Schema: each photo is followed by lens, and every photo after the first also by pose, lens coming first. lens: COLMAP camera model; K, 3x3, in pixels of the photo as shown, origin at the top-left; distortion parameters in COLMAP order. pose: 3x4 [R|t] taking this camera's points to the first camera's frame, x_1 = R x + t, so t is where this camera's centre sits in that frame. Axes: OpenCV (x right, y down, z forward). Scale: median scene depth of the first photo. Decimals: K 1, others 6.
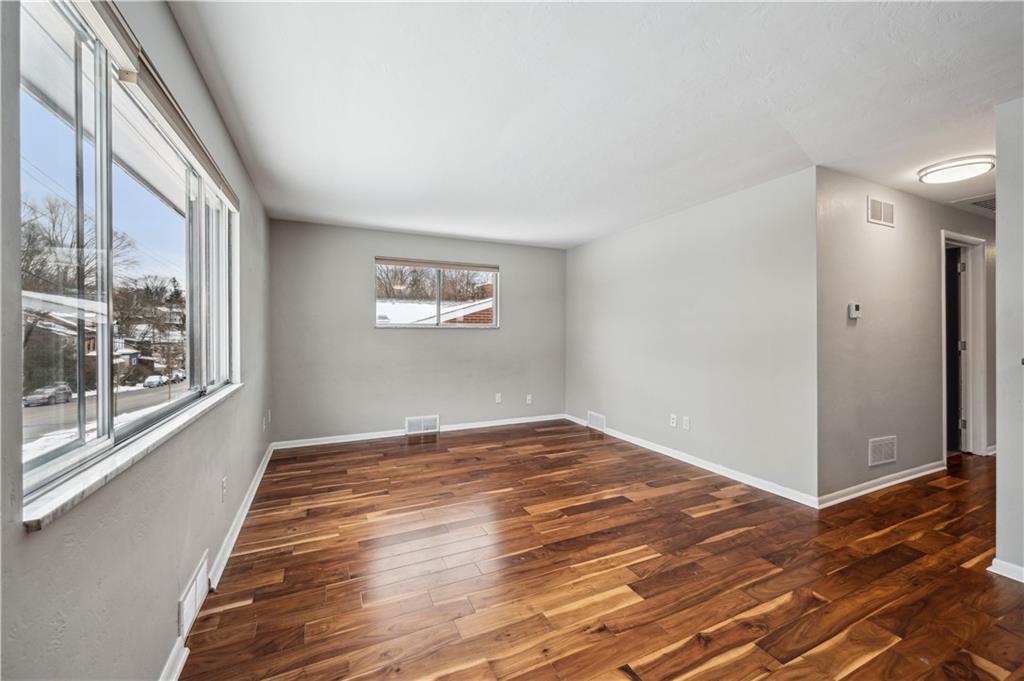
lens RADIAL K [[411.5, 0, 510.4], [0, 411.5, 334.3], [0, 0, 1]] dist [0.003981, -0.000126]
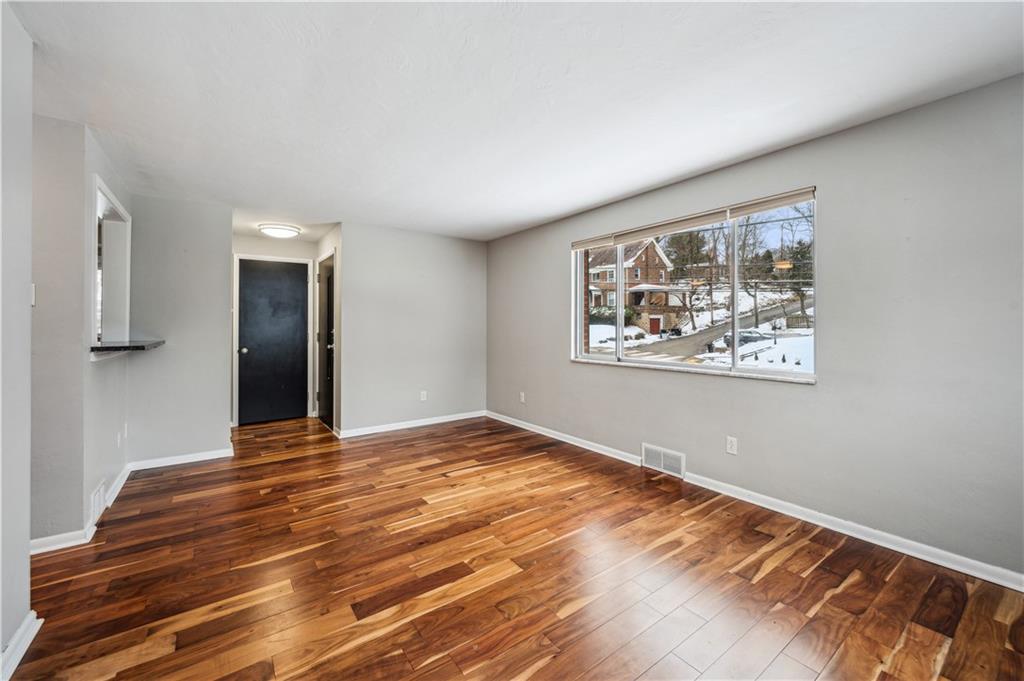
lens RADIAL K [[411.5, 0, 517.0], [0, 411.5, 332.4], [0, 0, 1]] dist [0.003981, -0.000126]
pose [[-0.979771, 0.005461, -0.200047, 0.165942], [0.000994, 0.999748, 0.022420, -0.010046], [0.200119, 0.021768, -0.979530, 1.529075]]
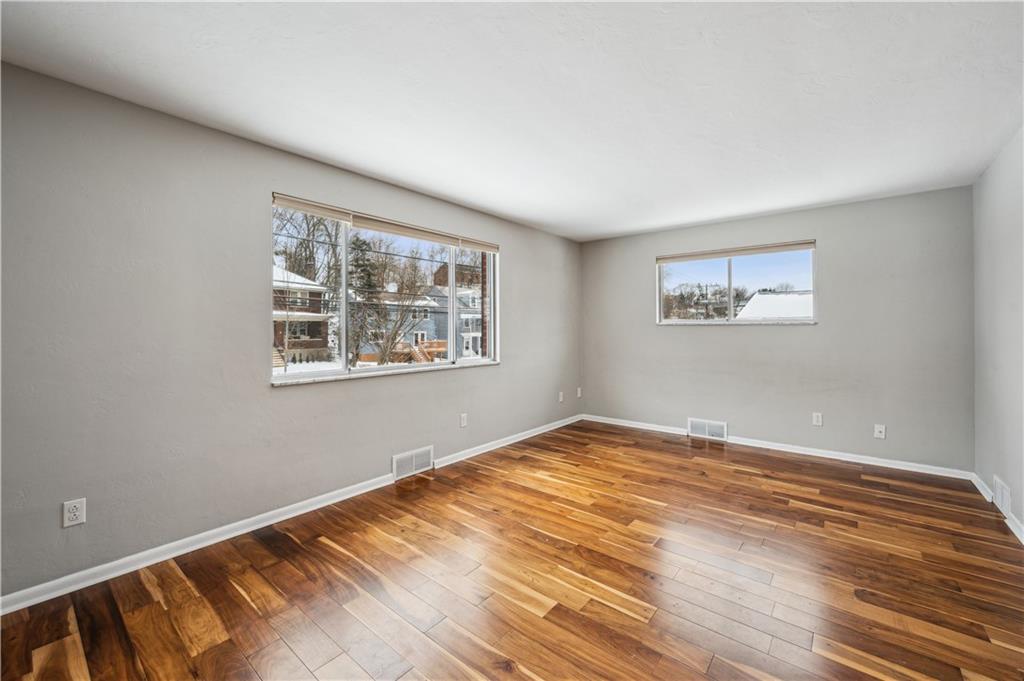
lens RADIAL K [[411.5, 0, 513.8], [0, 411.5, 331.3], [0, 0, 1]] dist [0.003981, -0.000126]
pose [[0.433533, 0.004501, -0.901126, 0.668333], [-0.005985, 0.999980, 0.002116, -0.000292], [0.901118, 0.004476, 0.433551, 0.318785]]
